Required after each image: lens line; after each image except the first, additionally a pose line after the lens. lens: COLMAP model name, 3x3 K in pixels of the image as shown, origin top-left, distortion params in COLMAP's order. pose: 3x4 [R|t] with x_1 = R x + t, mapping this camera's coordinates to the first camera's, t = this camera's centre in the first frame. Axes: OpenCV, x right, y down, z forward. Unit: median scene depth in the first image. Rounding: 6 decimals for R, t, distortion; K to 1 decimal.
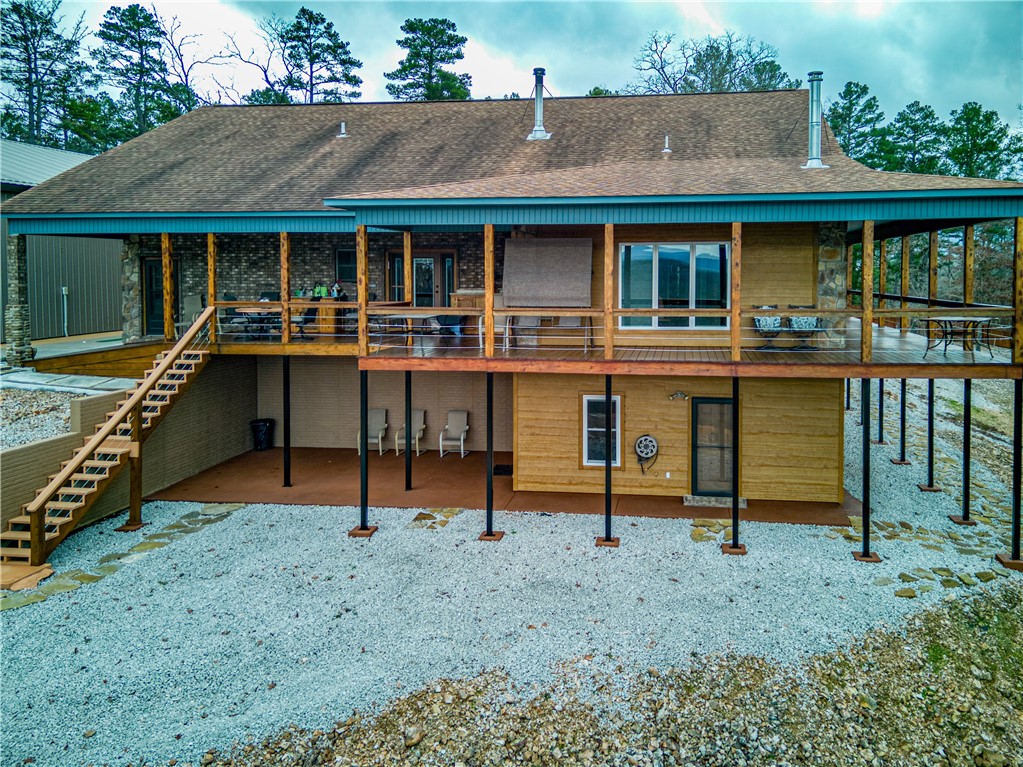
lens RADIAL K [[745.6, 0, 580.5], [0, 745.6, 298.7], [0, 0, 1]] dist [0.045396, -0.001450]
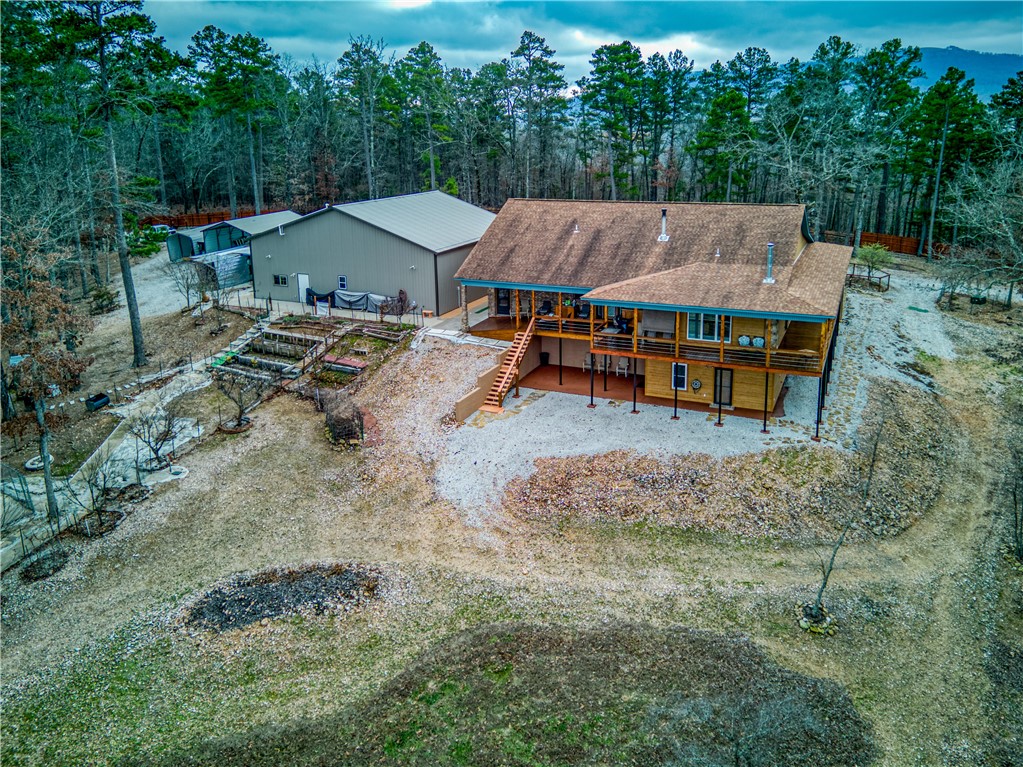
lens RADIAL K [[770.4, 0, 534.9], [0, 770.4, 296.6], [0, 0, 1]] dist [0.044345, -0.001655]
pose [[0.961190, 0.054988, -0.270353, 0.260269], [-0.001772, 0.981146, 0.193258, -0.623459], [0.275883, -0.185279, 0.943165, -1.645004]]
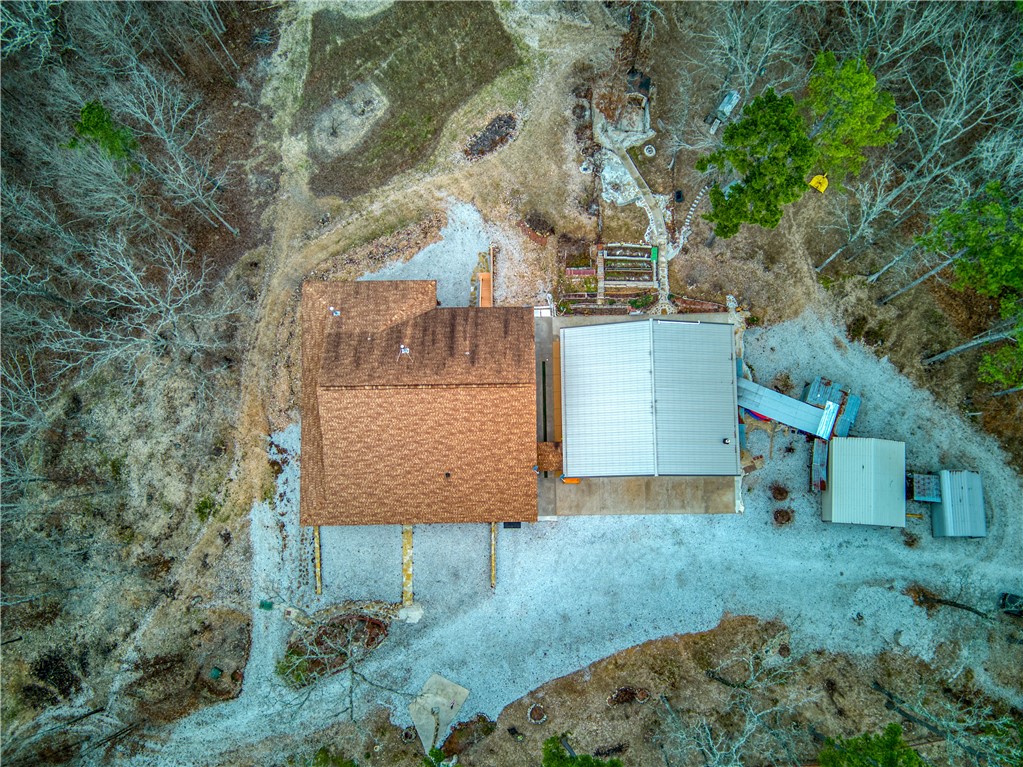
lens RADIAL K [[754.3, 0, 511.5], [0, 754.3, 383.5], [0, 0, 1]] dist [0.041902, -0.002354]
pose [[-0.988861, 0.148450, -0.010750, -0.609748], [-0.001861, 0.059889, 0.998203, -4.680756], [0.148827, 0.987105, -0.058946, 1.825457]]
